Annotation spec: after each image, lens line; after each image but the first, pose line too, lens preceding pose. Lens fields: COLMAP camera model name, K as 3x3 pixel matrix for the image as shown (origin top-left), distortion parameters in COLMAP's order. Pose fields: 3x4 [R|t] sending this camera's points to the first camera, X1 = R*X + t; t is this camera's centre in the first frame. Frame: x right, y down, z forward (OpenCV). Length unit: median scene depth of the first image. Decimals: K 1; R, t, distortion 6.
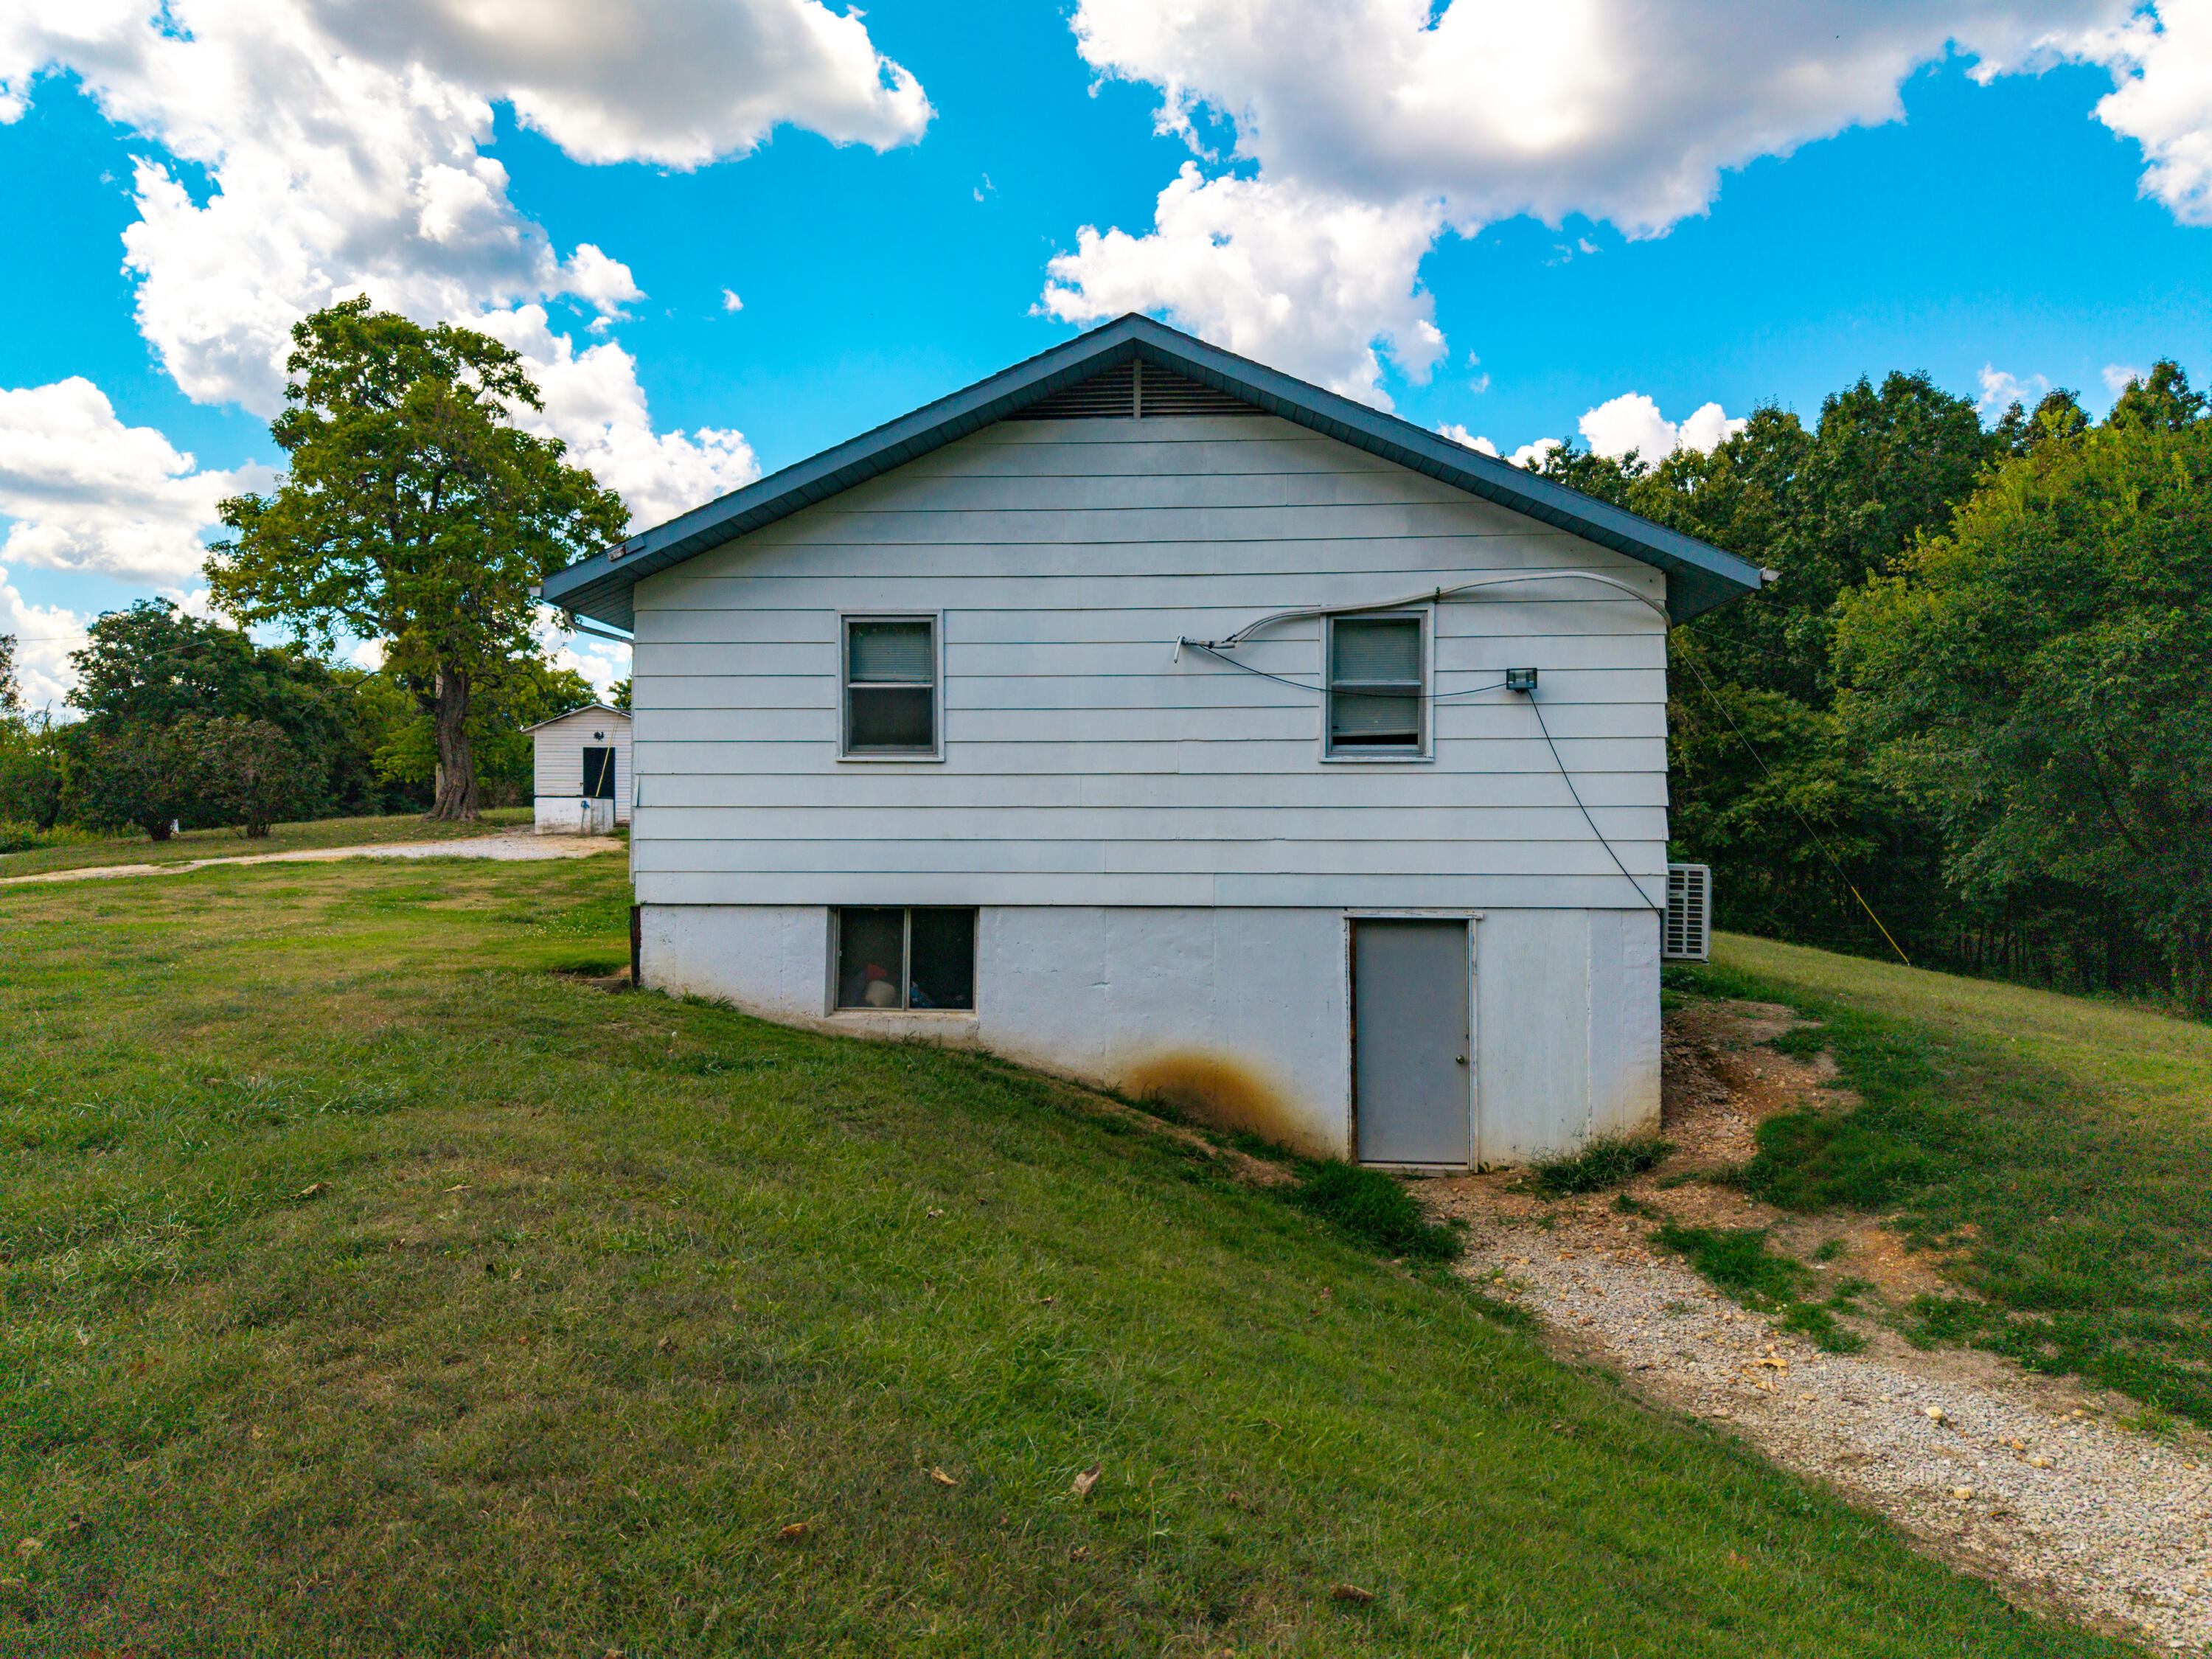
lens RADIAL K [[1483.4, 0, 1098.6], [0, 1483.4, 830.4], [0, 0, 1]] dist [0.013065, -0.009210]
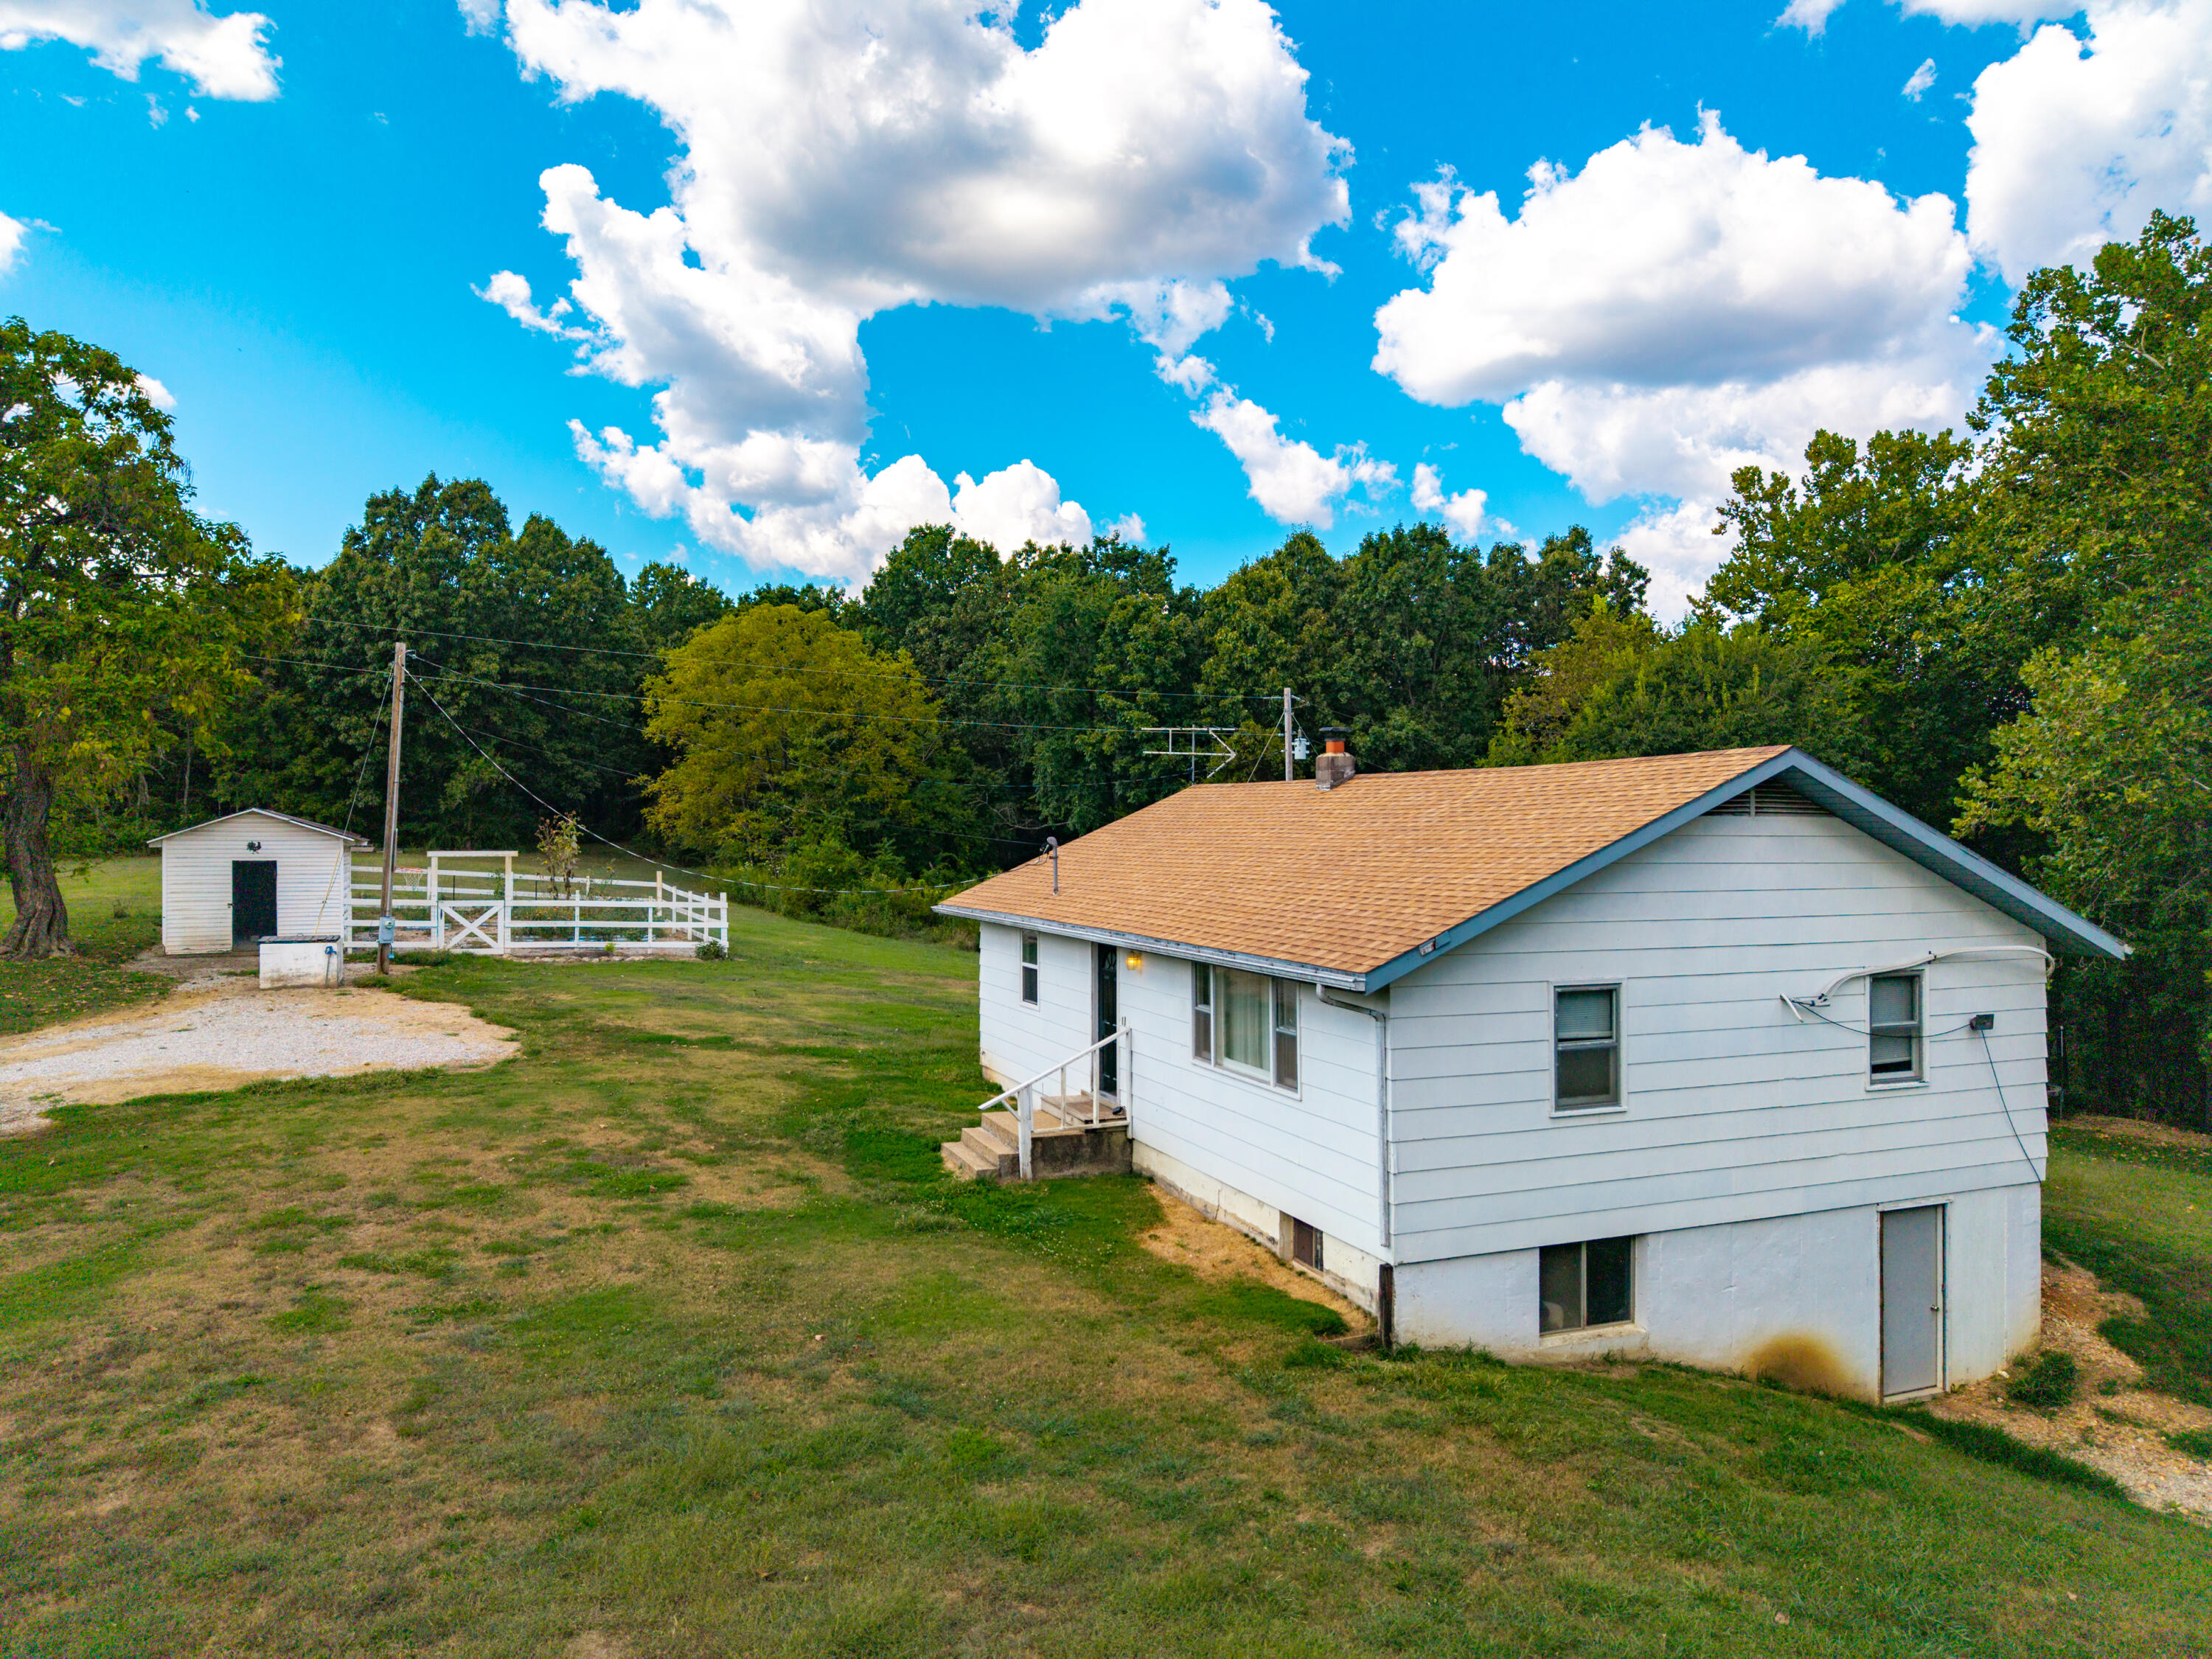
lens RADIAL K [[1483.4, 0, 1099.6], [0, 1483.4, 811.1], [0, 0, 1]] dist [0.013065, -0.009210]
pose [[0.891029, 0.003501, 0.453932, -0.995488], [-0.001621, 0.999988, -0.004530, -0.273241], [-0.453943, 0.003301, 0.891025, 0.160337]]
